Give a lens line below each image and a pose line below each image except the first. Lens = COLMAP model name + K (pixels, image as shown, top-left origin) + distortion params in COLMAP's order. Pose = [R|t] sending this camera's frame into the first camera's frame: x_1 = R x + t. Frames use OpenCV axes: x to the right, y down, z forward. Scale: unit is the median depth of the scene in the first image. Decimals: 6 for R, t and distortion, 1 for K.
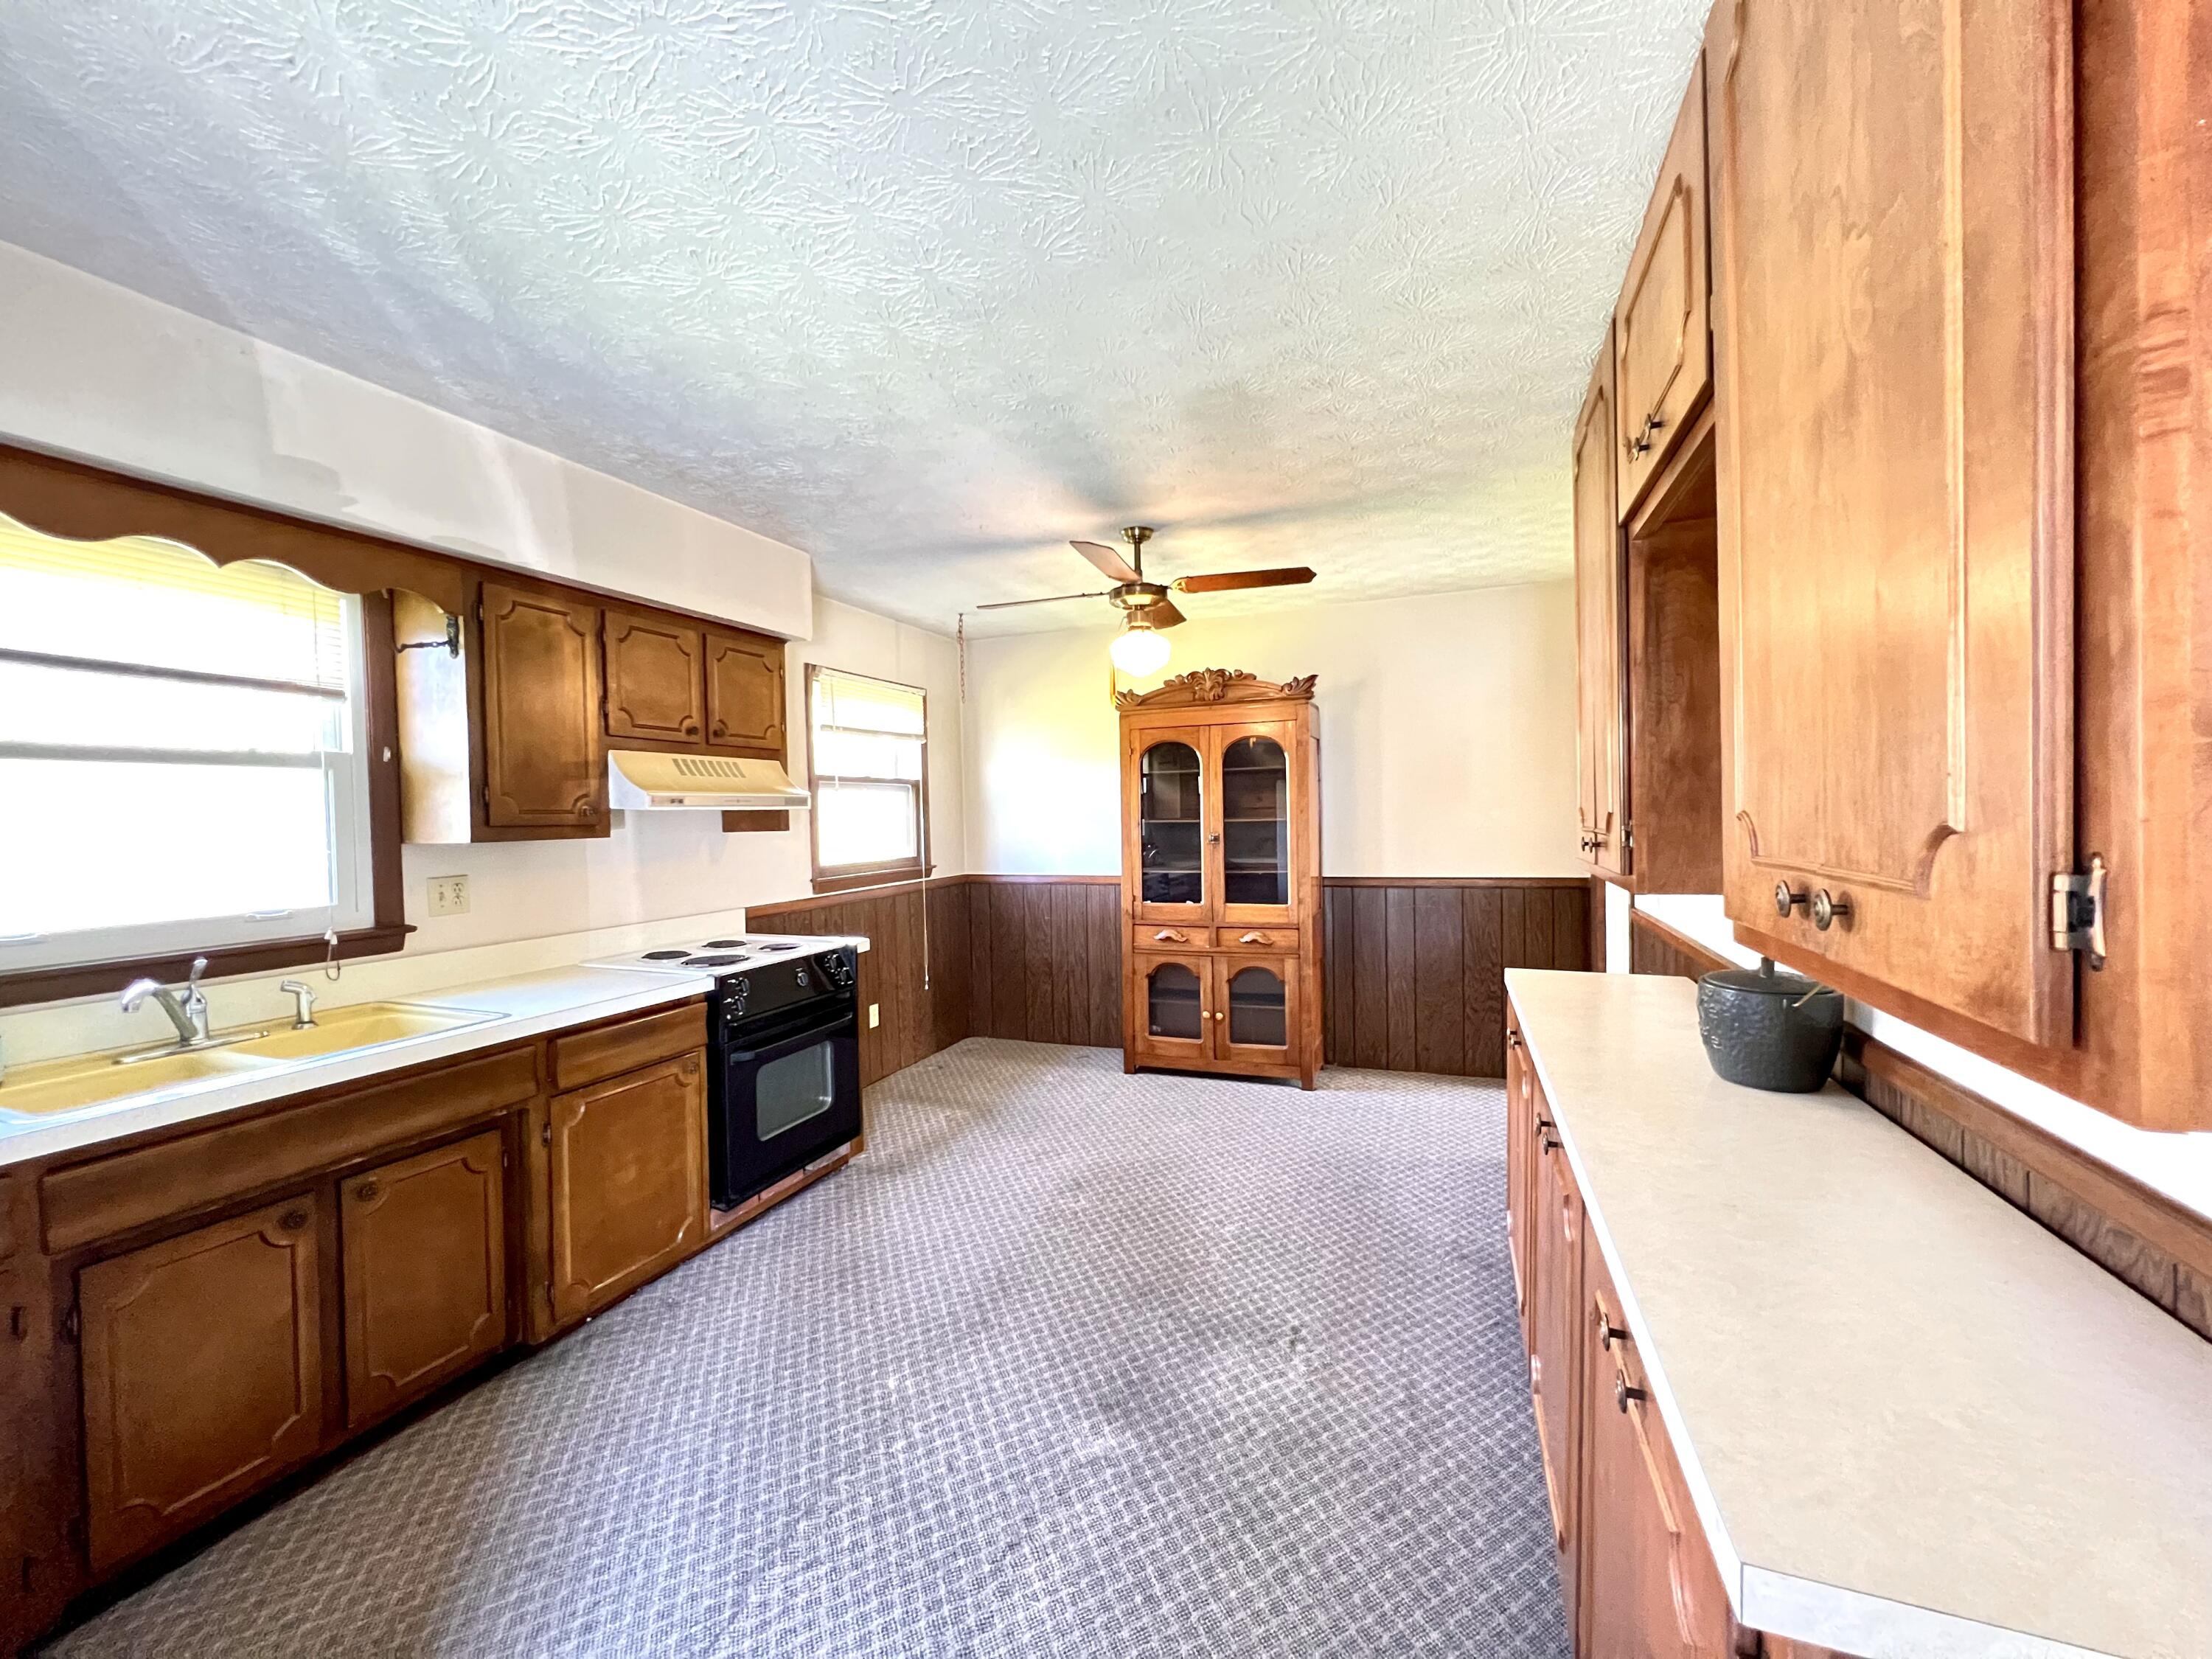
lens RADIAL K [[889.9, 0, 1105.9], [0, 889.9, 825.6], [0, 0, 1]] dist [-0.002874, 0.000035]
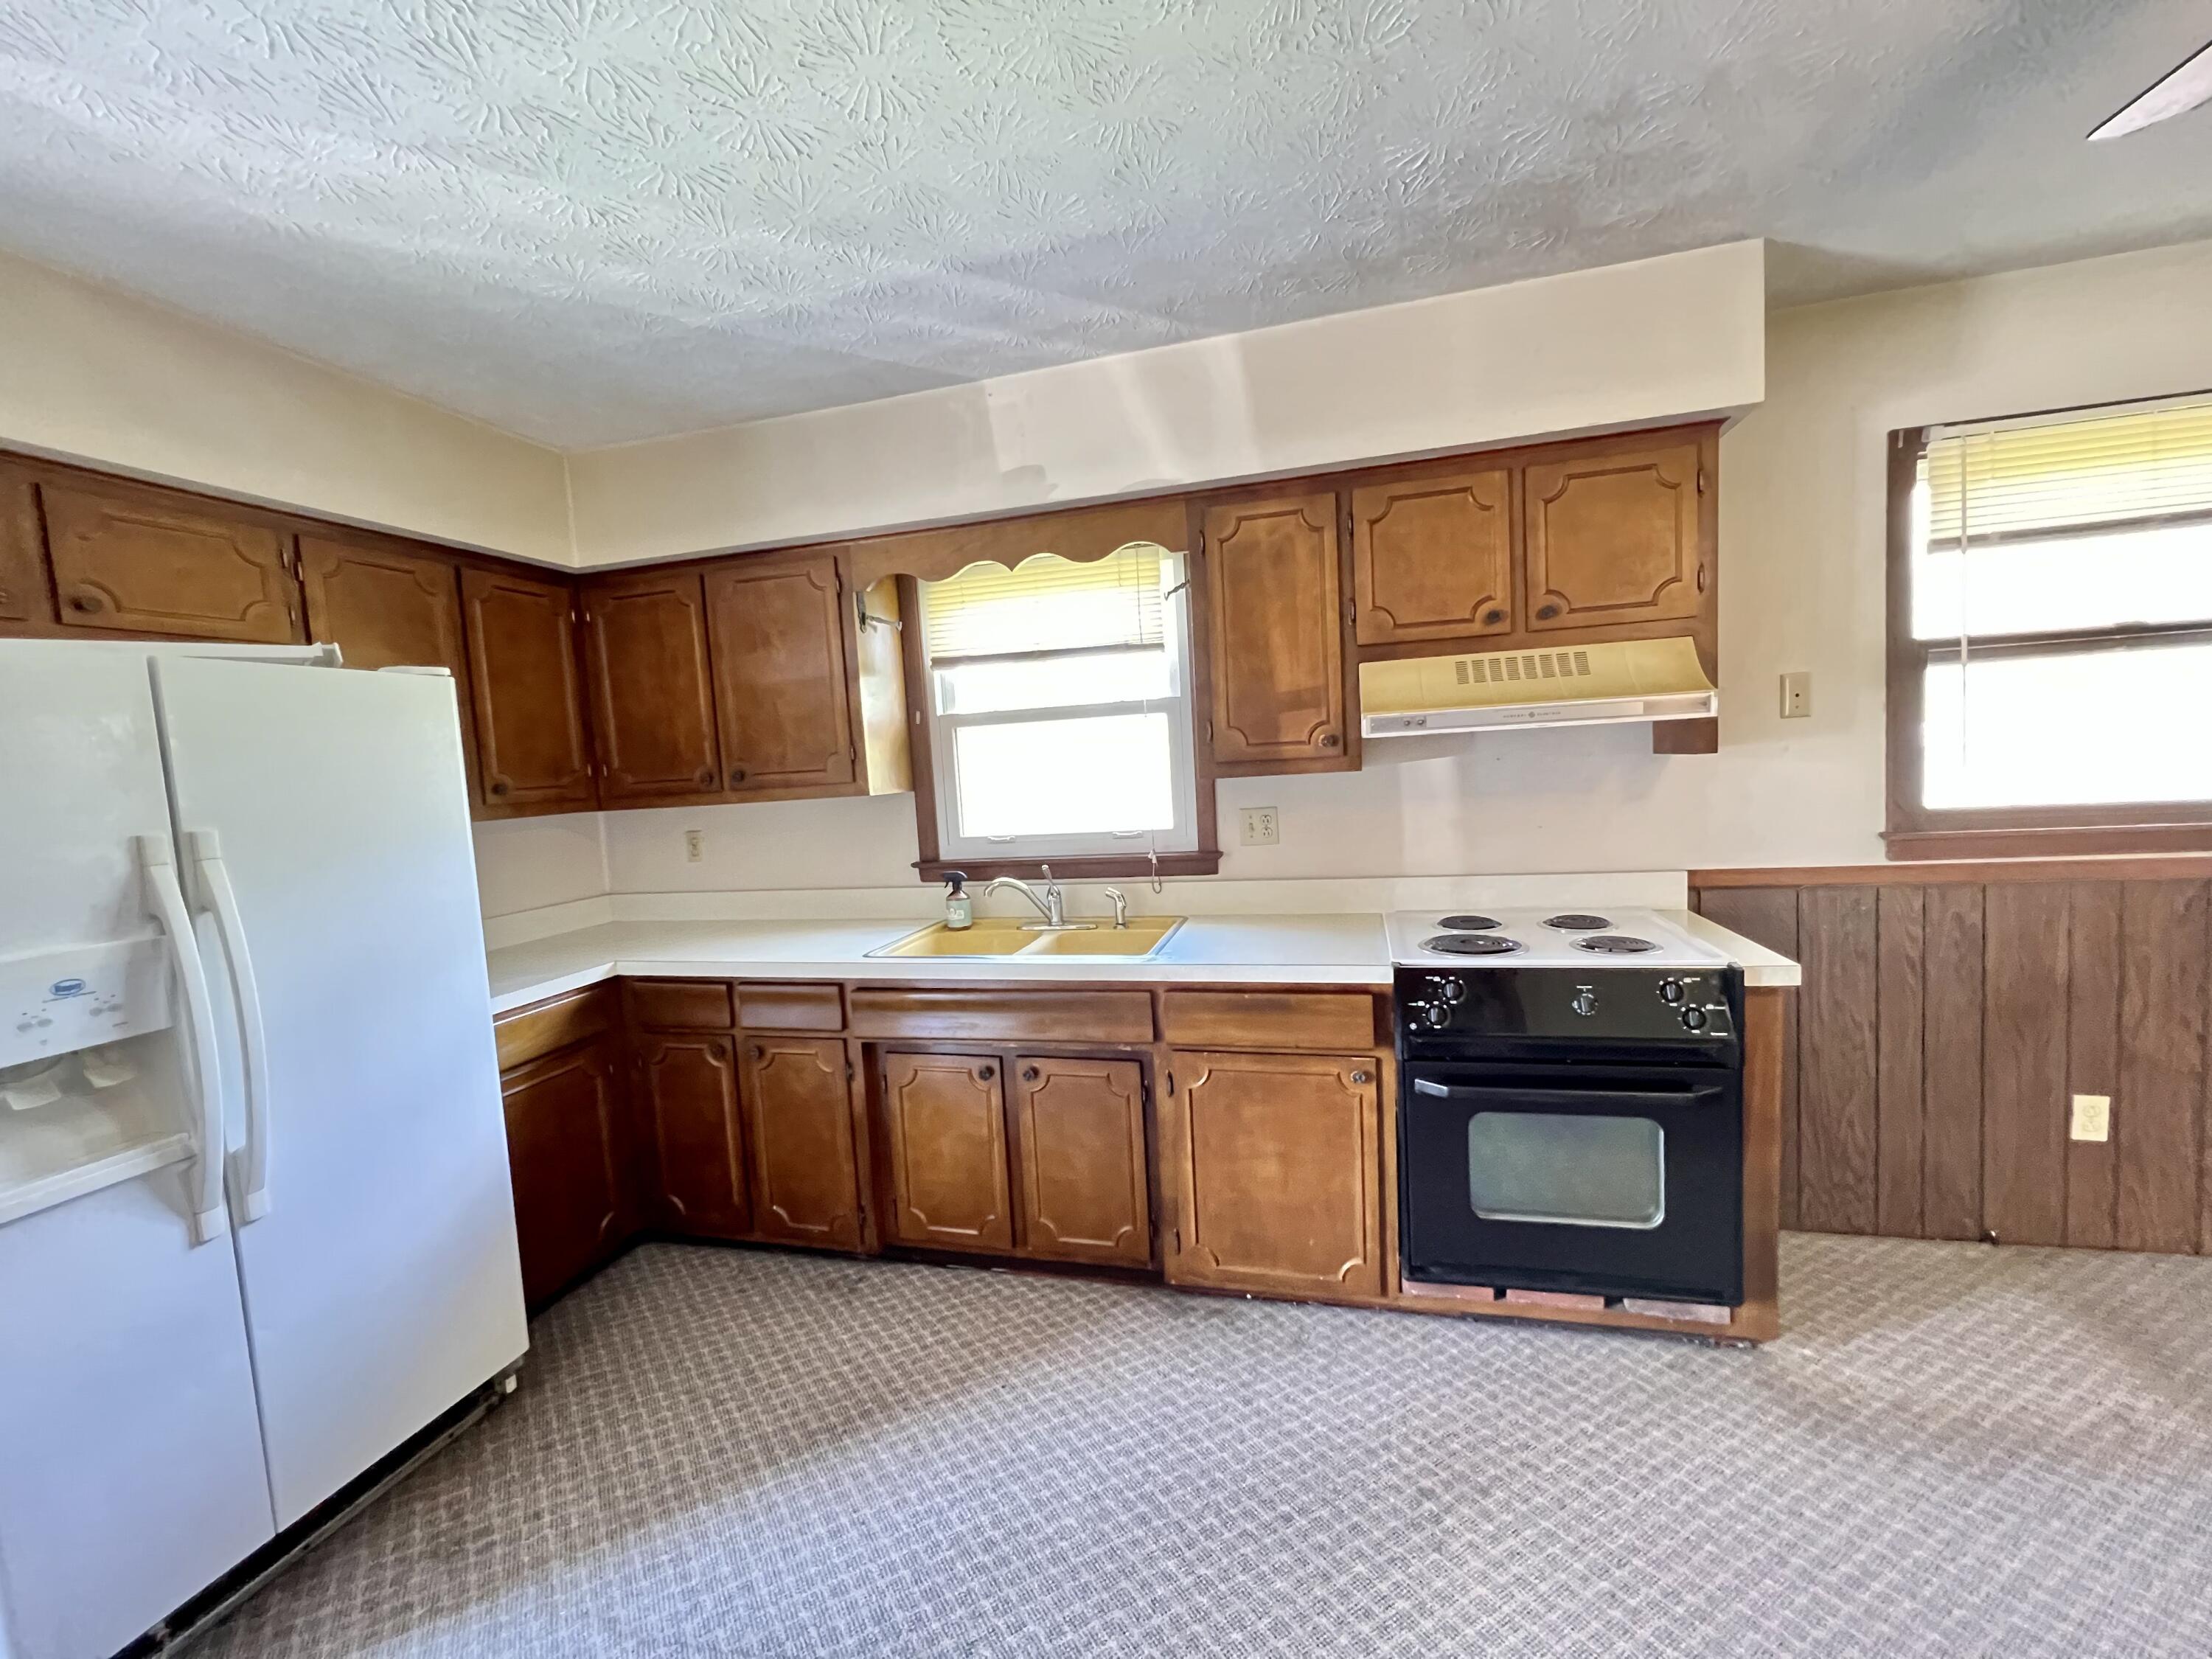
lens RADIAL K [[889.9, 0, 1109.4], [0, 889.9, 832.4], [0, 0, 1]] dist [-0.002874, 0.000035]
pose [[0.107837, 0.094853, -0.989633, 0.247105], [0.042070, 0.994111, 0.099866, -0.022904], [0.993278, -0.052403, 0.103211, 0.700424]]
